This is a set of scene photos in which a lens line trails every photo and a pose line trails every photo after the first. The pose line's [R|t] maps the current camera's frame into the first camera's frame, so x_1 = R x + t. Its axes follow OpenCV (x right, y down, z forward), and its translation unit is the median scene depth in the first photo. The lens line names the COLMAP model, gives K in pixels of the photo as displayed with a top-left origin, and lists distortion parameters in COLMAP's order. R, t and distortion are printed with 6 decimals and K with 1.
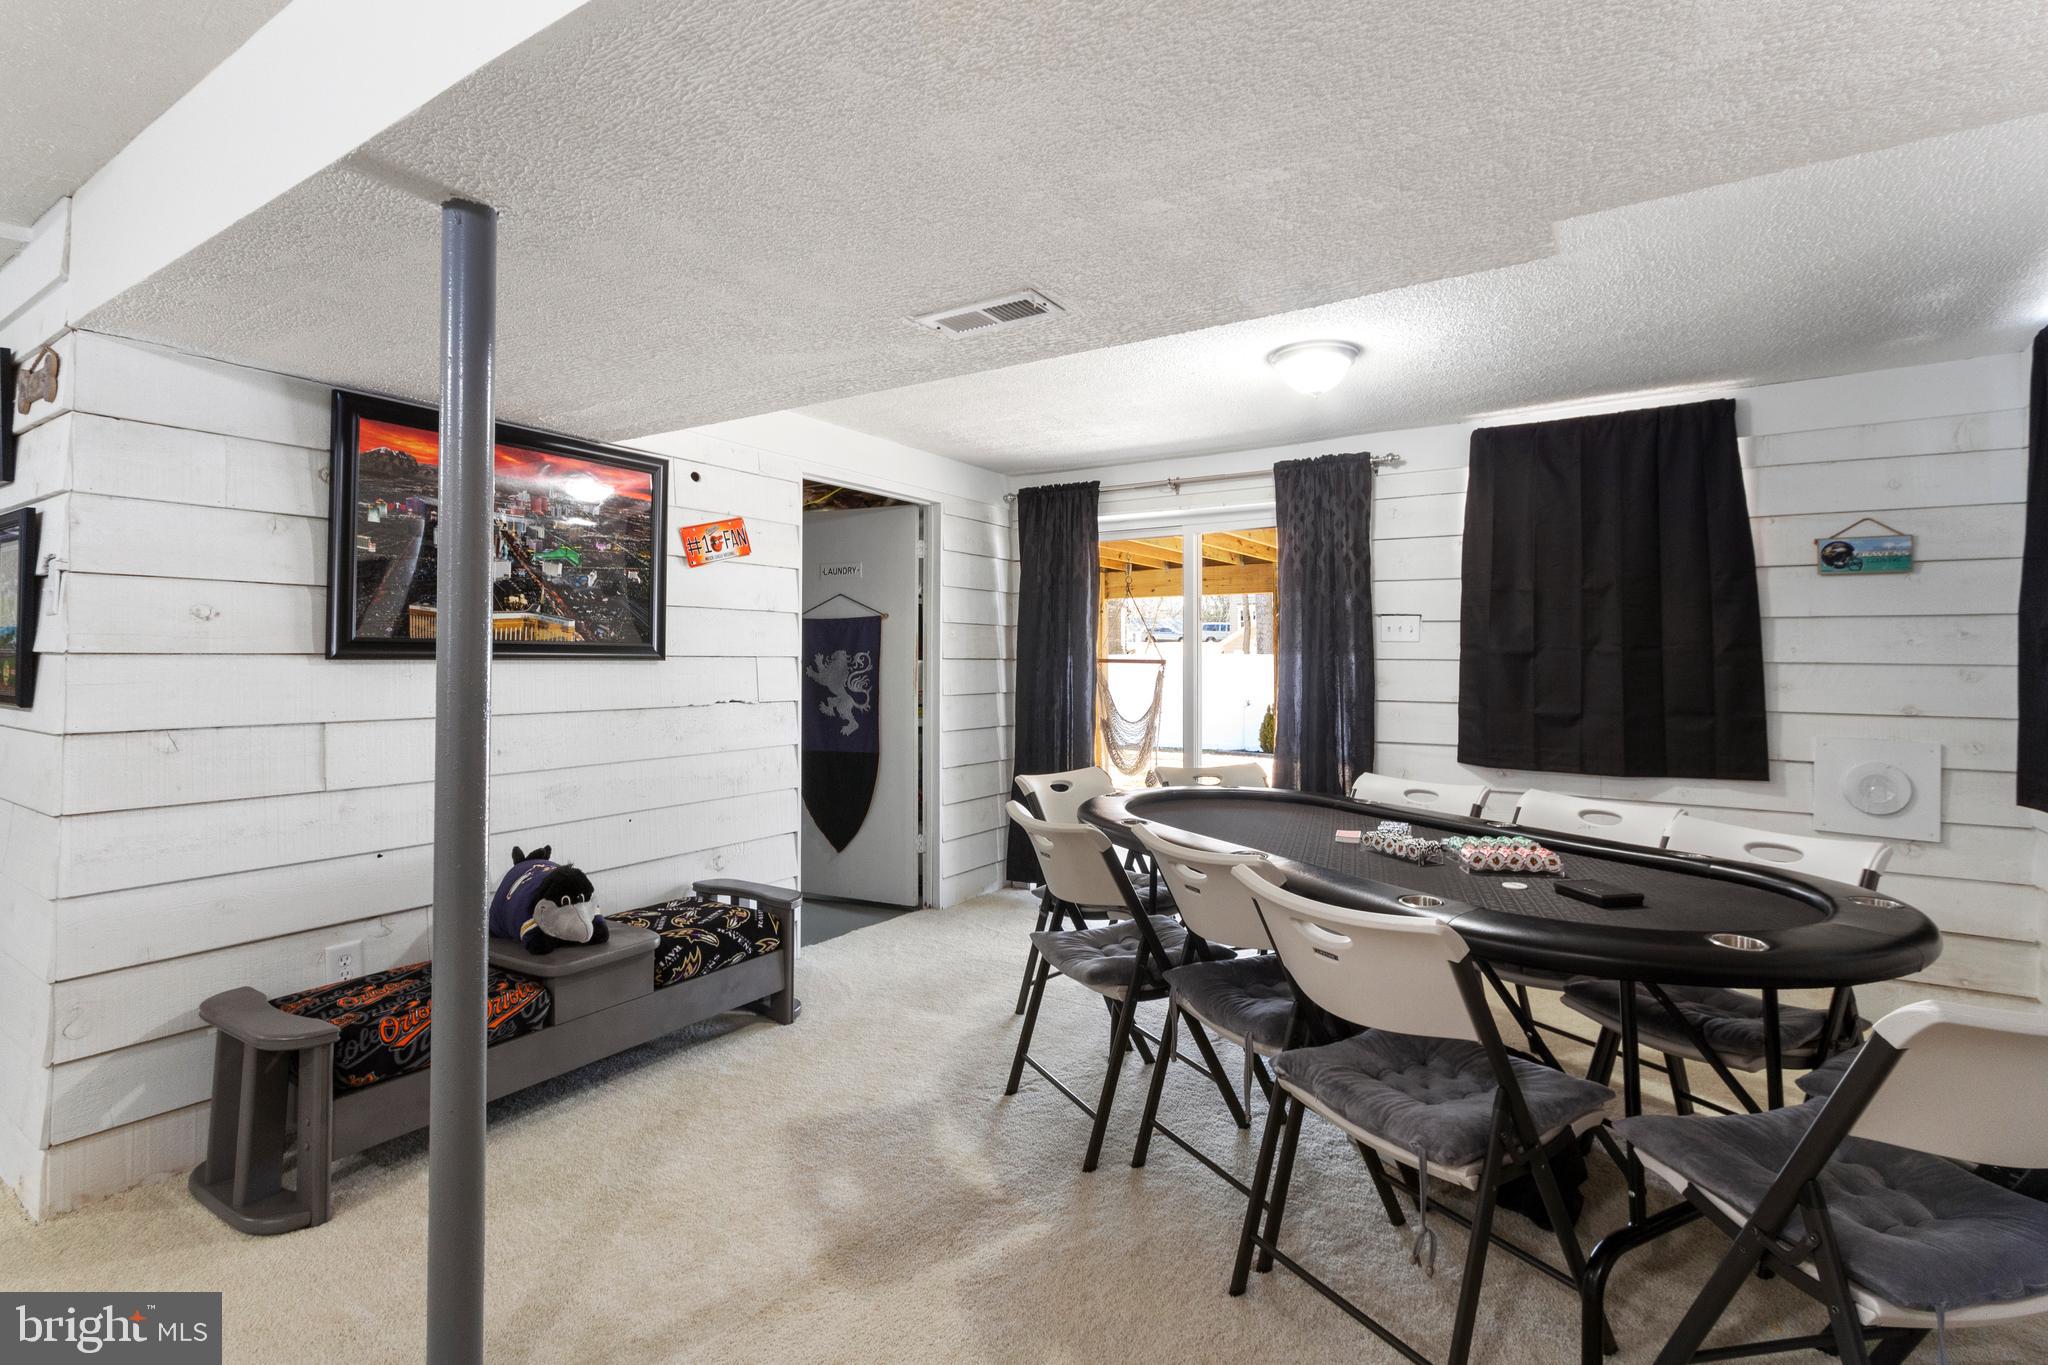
lens RADIAL K [[952.5, 0, 1035.5], [0, 952.5, 626.6], [0, 0, 1]] dist [0.011817, 0.000076]
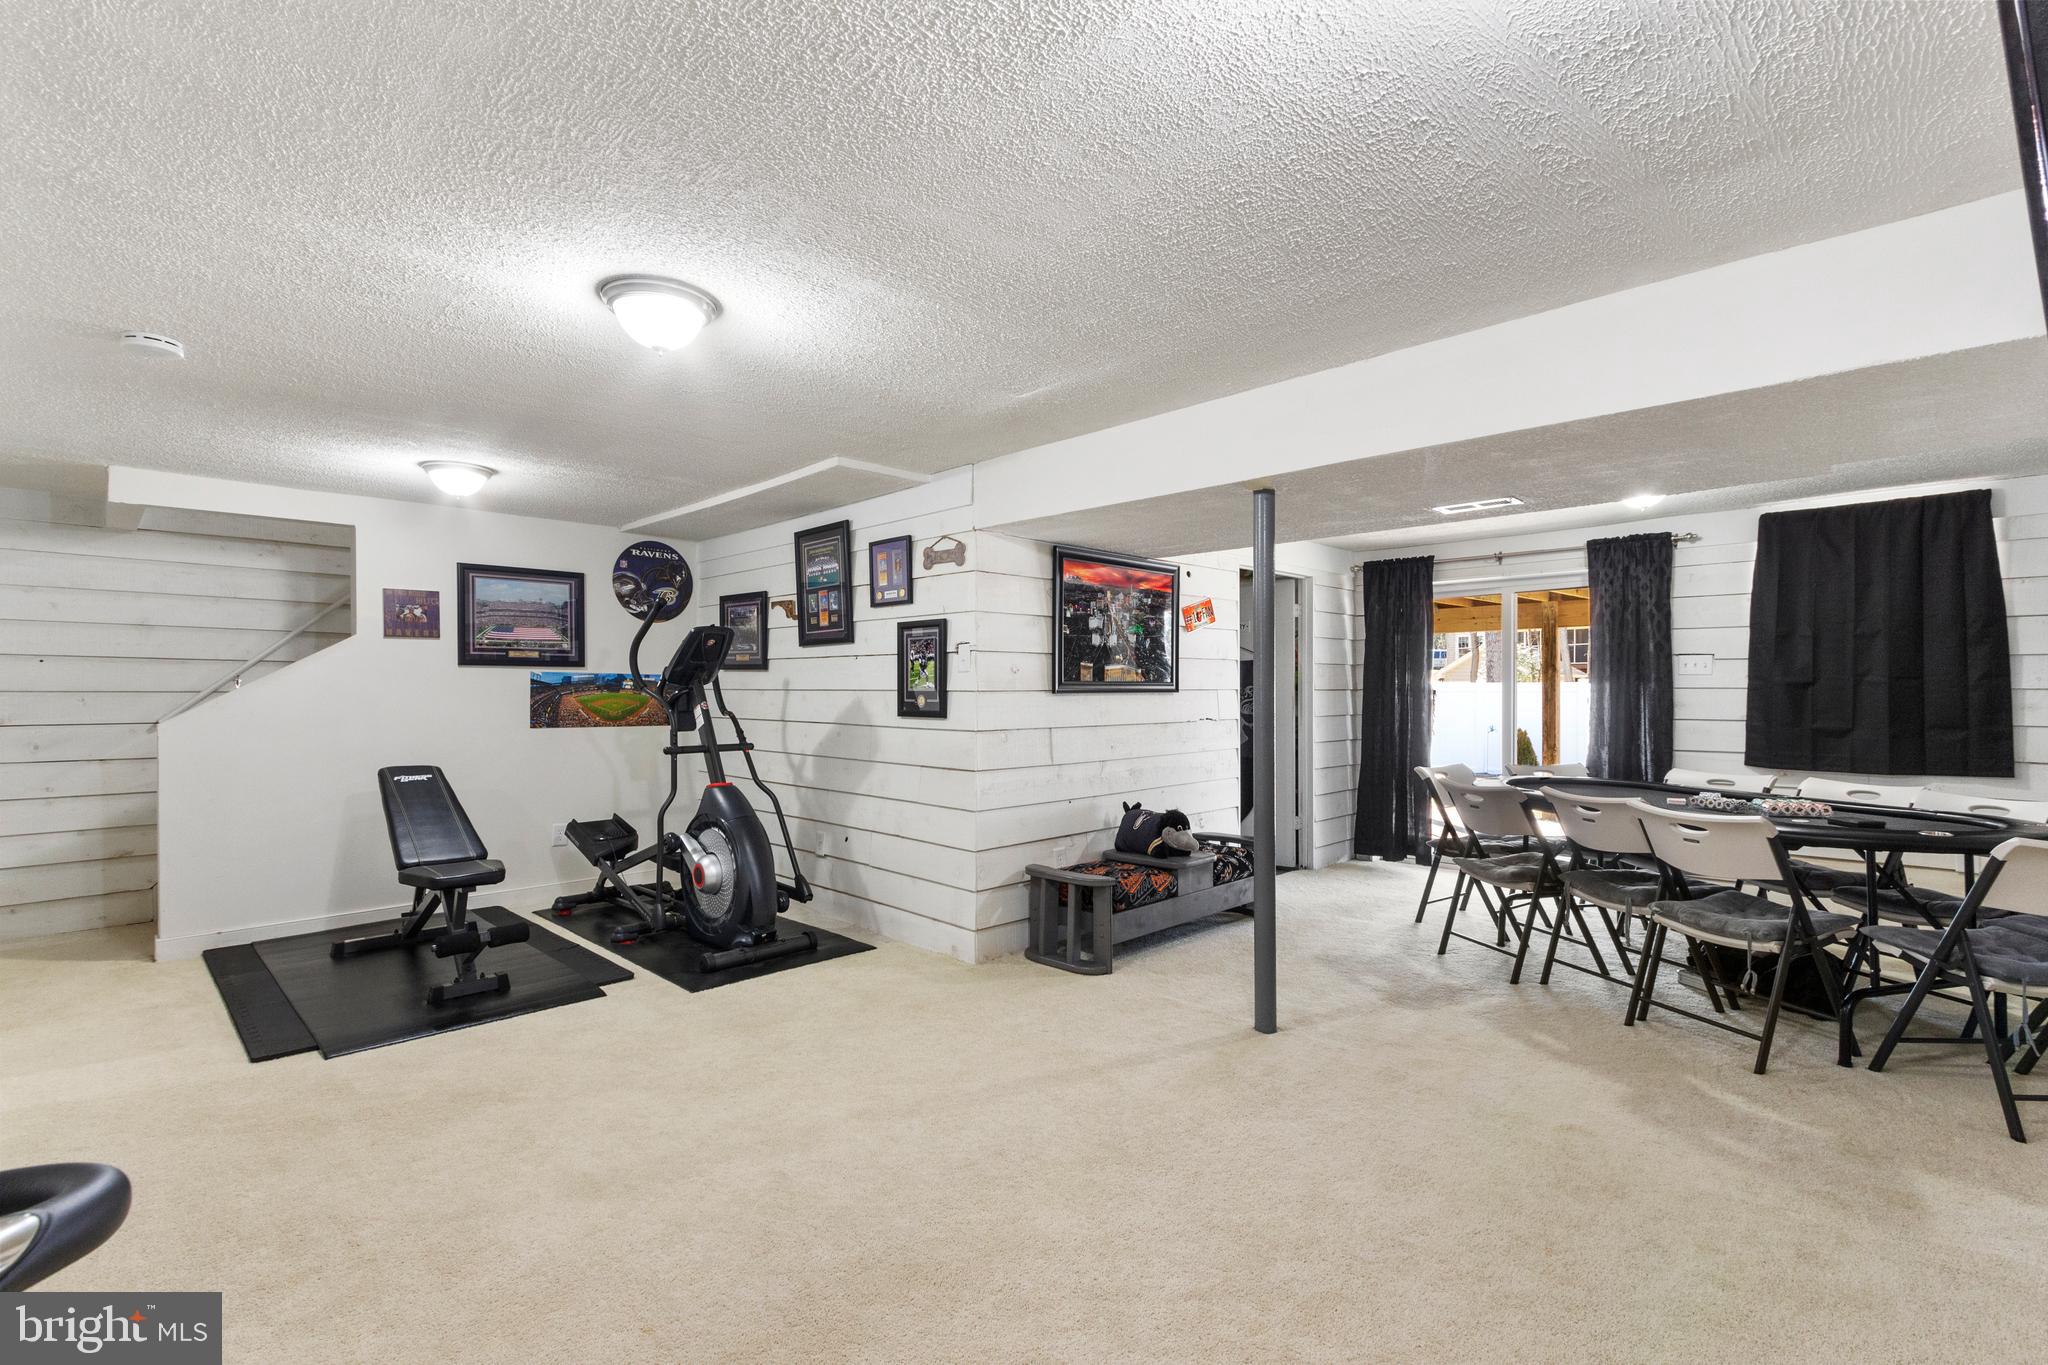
lens RADIAL K [[929.7, 0, 1024.0], [0, 929.7, 692.1], [0, 0, 1]] dist [0.002706, -0.000456]
pose [[0.976894, -0.006549, -0.213624, -0.283624], [0.014607, 0.999239, 0.036165, -0.022824], [0.213225, -0.038450, 0.976246, -0.518881]]
